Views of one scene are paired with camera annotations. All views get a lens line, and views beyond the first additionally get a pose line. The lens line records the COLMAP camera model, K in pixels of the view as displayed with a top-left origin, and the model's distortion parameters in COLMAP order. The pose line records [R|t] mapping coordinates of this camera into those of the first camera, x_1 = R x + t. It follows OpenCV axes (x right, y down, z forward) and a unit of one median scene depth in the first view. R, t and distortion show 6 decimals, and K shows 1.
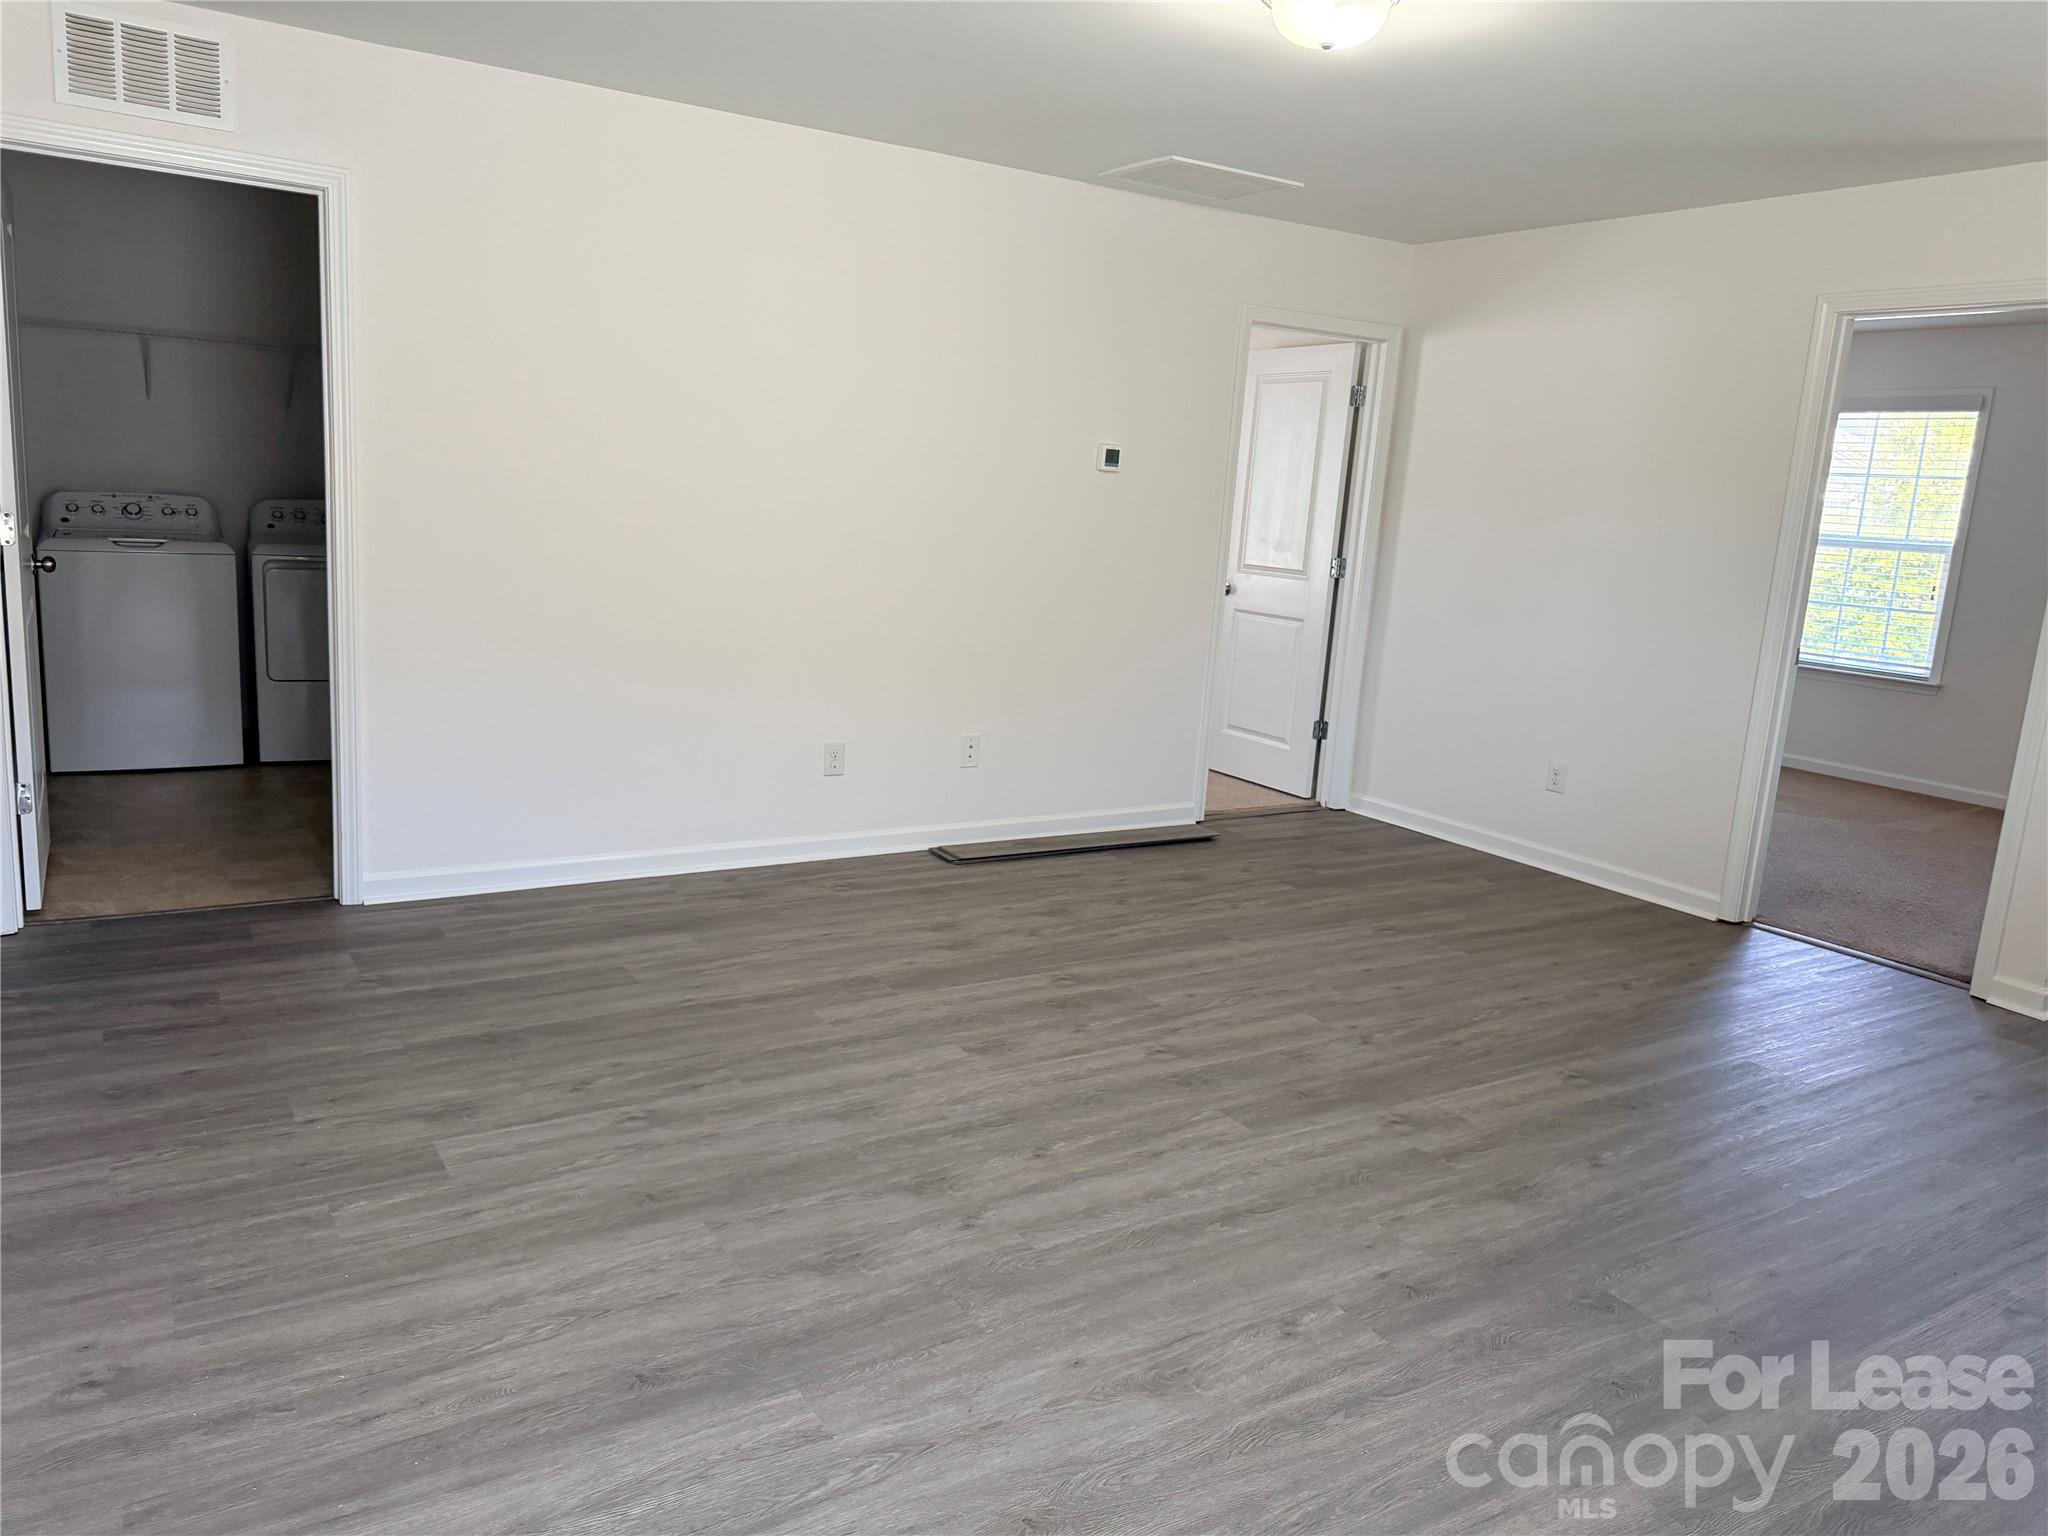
lens RADIAL K [[1447.7, 0, 1009.6], [0, 1447.7, 774.3], [0, 0, 1]] dist [0.150643, -0.244422]
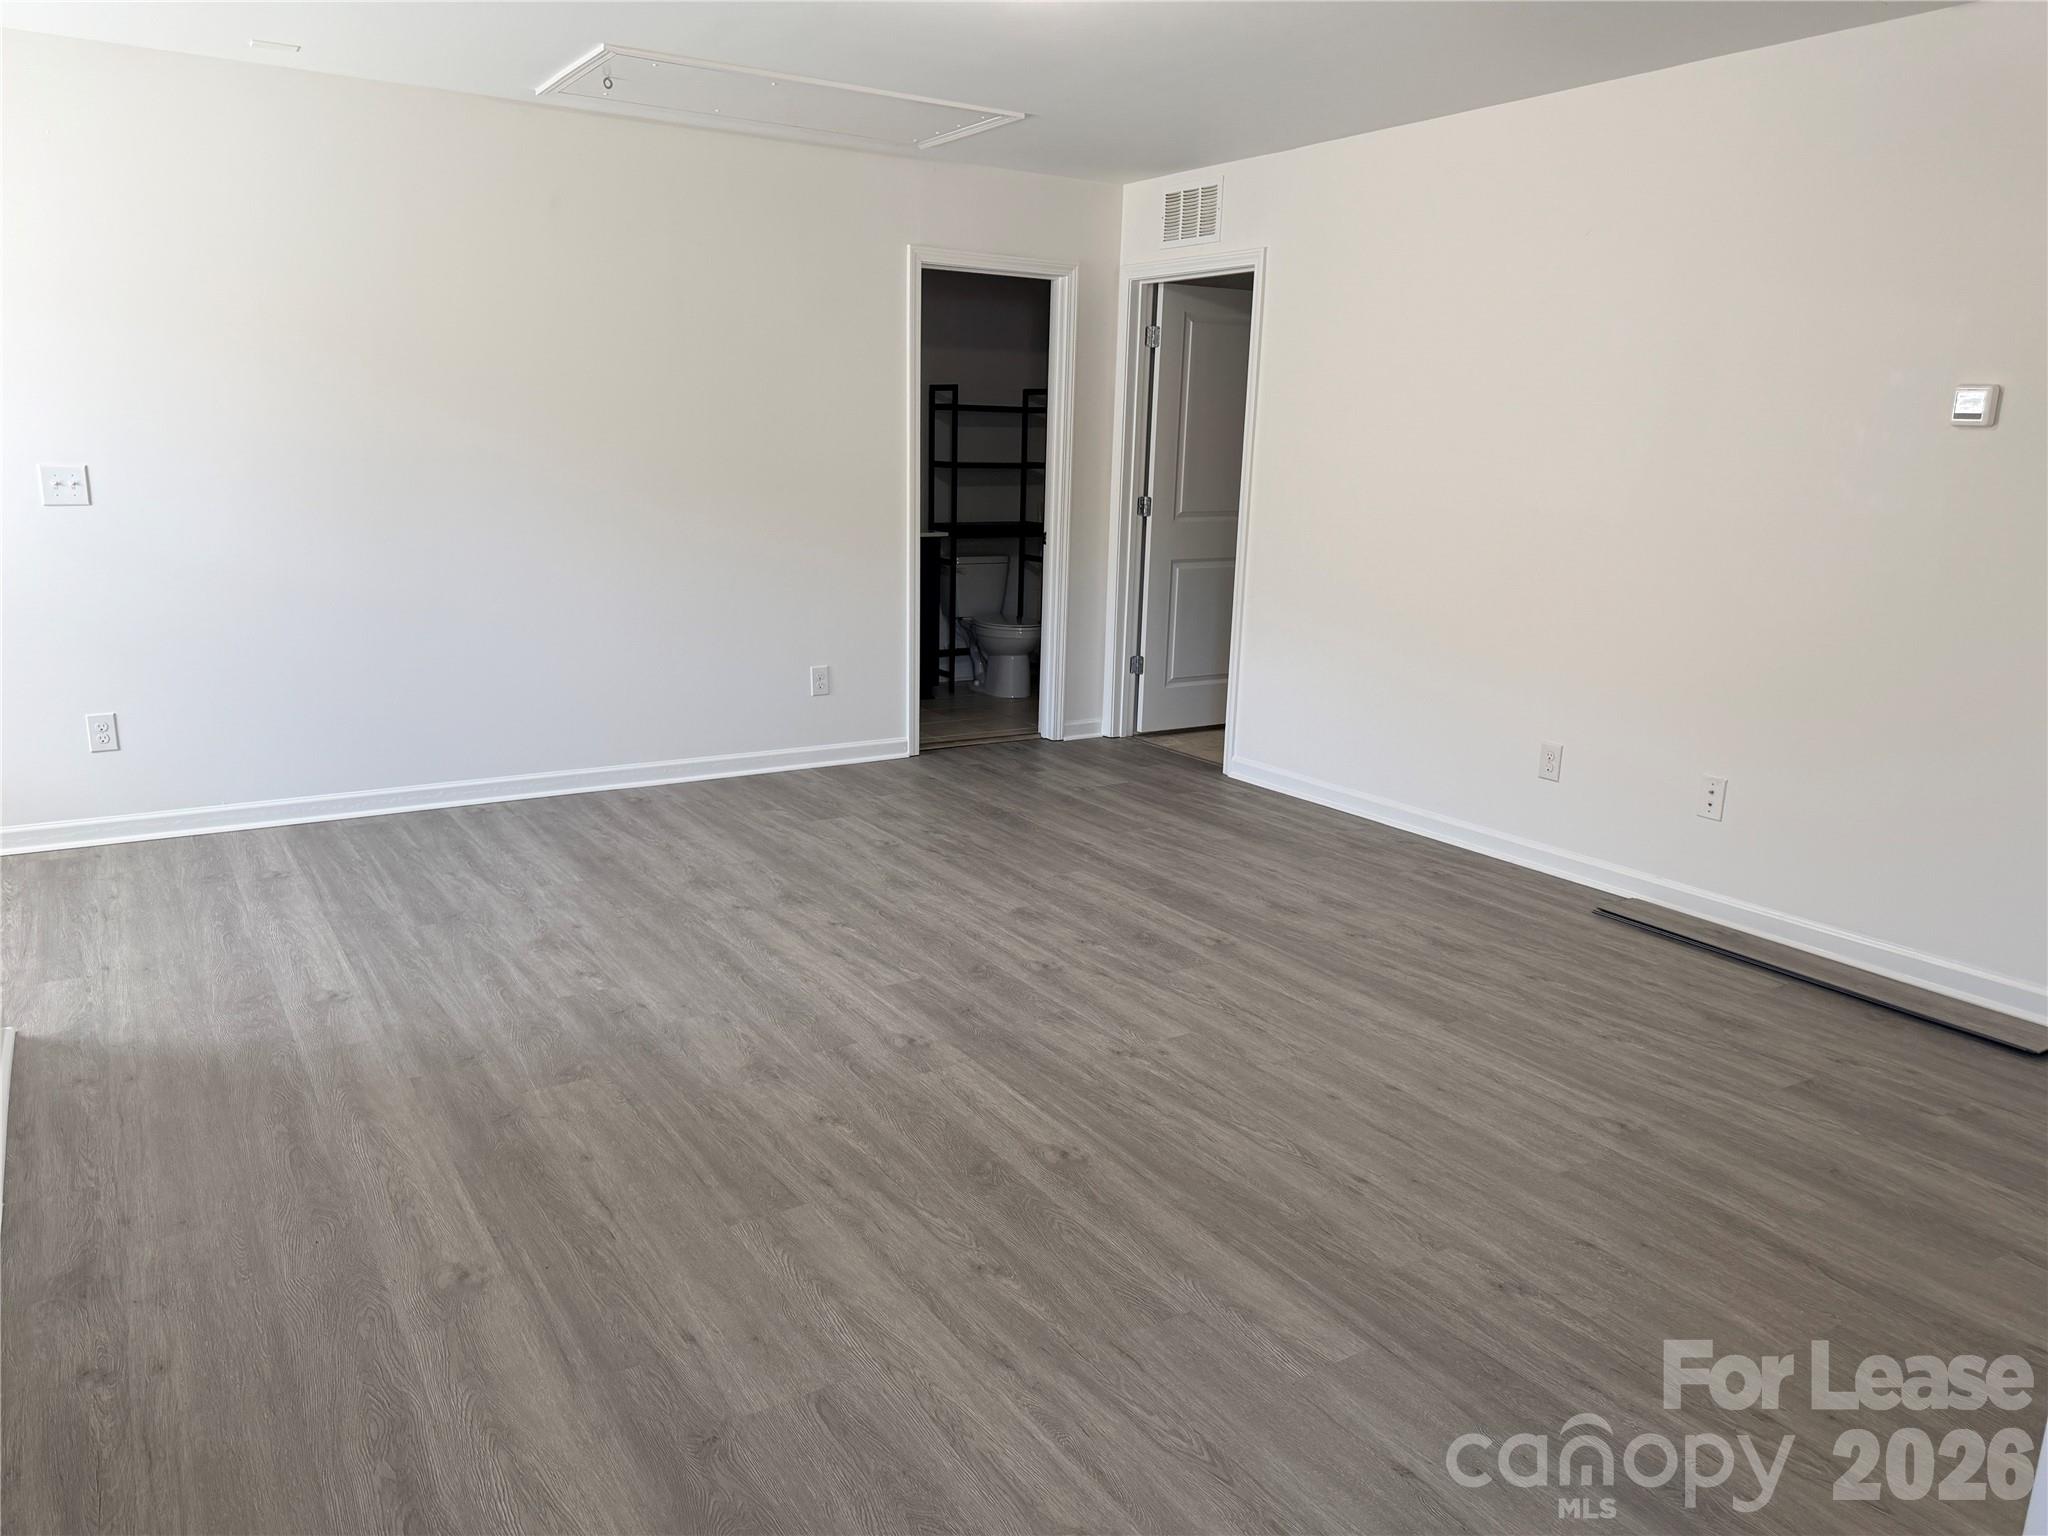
lens RADIAL K [[1447.7, 0, 1009.6], [0, 1447.7, 774.3], [0, 0, 1]] dist [0.150643, -0.244422]
pose [[0.002269, 0.163138, -0.986601, 1.051433], [-0.223520, 0.961724, 0.158510, -0.097499], [0.974697, 0.220165, 0.038647, 0.851538]]
